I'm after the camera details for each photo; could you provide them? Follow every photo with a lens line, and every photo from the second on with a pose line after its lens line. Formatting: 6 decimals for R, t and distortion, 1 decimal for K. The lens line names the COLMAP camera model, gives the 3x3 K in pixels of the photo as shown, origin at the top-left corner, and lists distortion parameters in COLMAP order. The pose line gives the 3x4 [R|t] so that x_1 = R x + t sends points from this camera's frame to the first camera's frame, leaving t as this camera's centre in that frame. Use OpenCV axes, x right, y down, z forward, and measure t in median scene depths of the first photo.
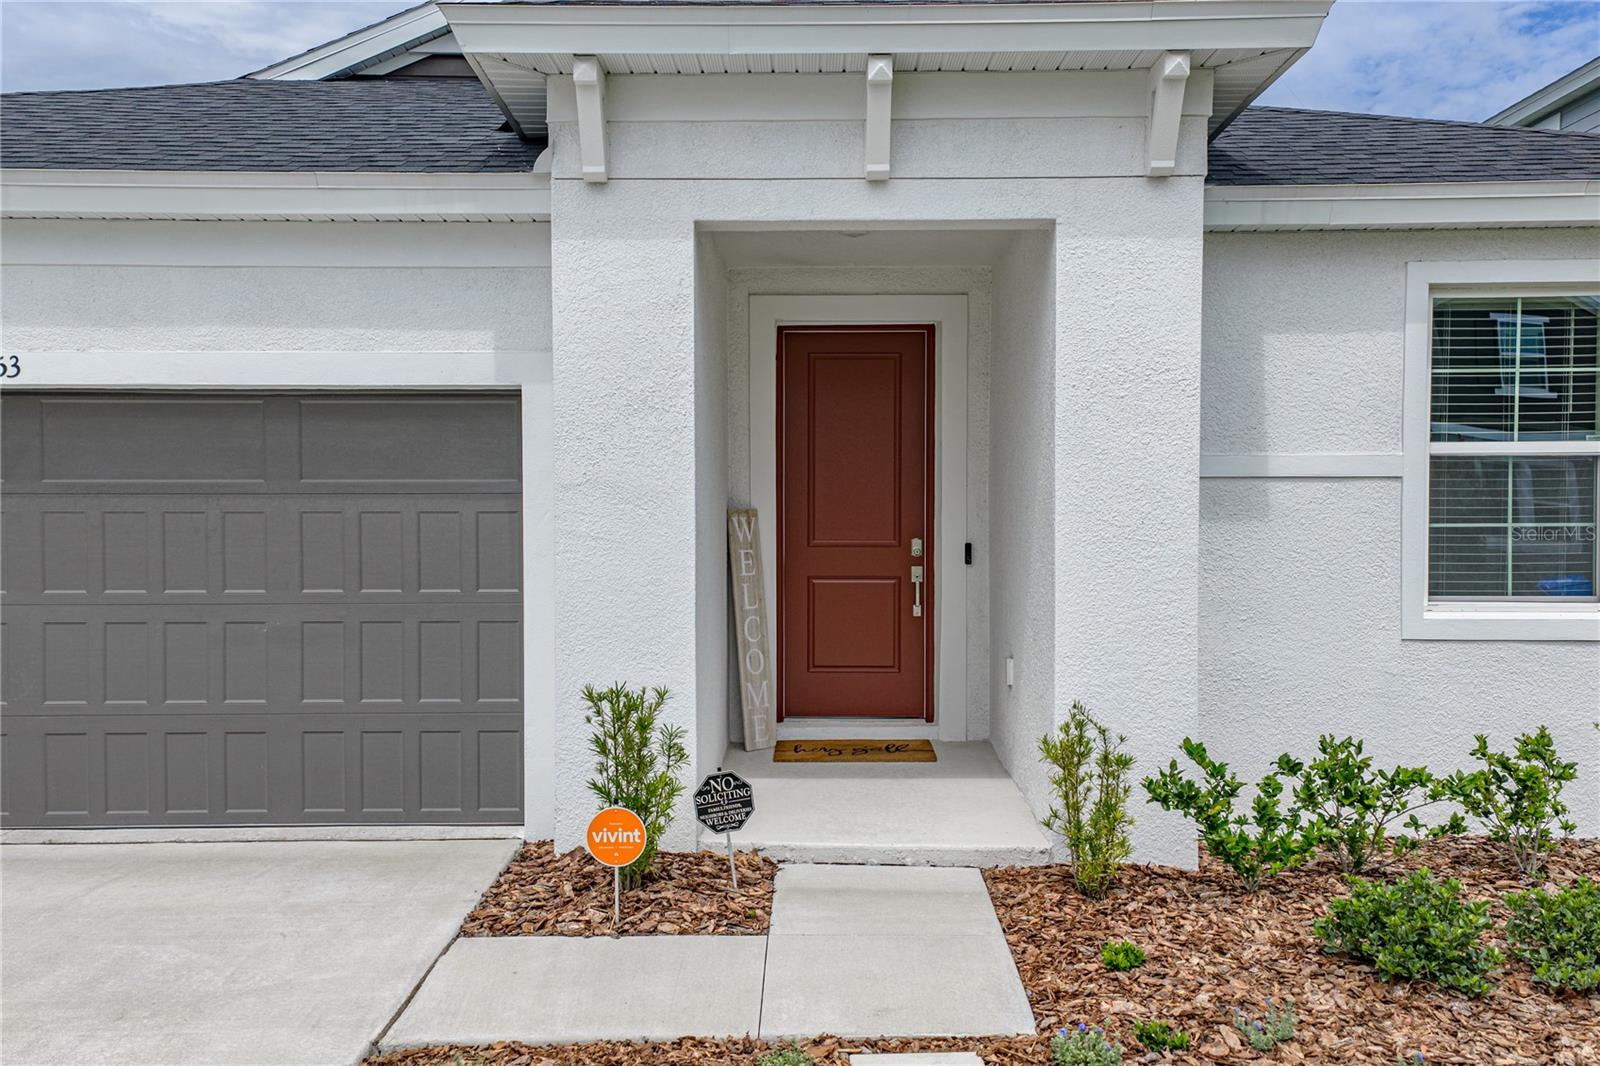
lens RADIAL K [[1337.1, 0, 800.0], [0, 1337.1, 533.0], [0, 0, 1]] dist [0.063886, 0.001893]
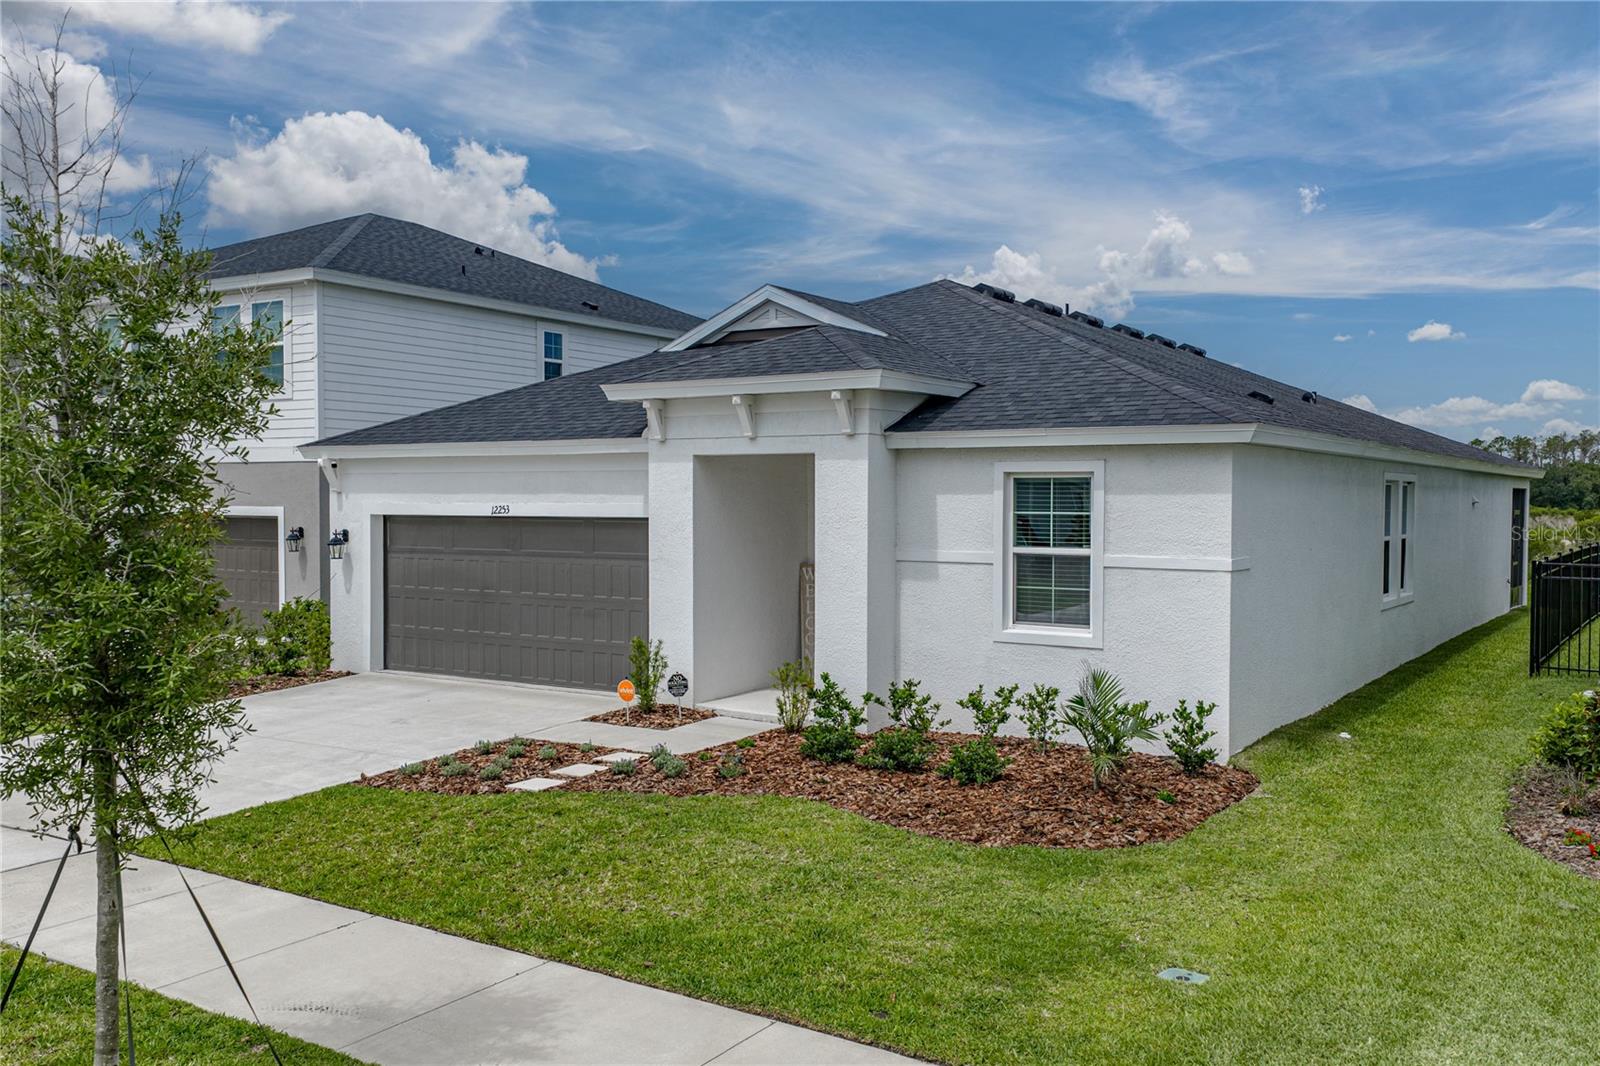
lens RADIAL K [[1337.1, 0, 800.0], [0, 1337.1, 533.0], [0, 0, 1]] dist [0.063886, 0.001893]
pose [[0.842468, 0.016764, -0.538485, 1.354719], [-0.019672, 0.999806, 0.000349, -0.086738], [0.538387, 0.010299, 0.842635, -0.937479]]
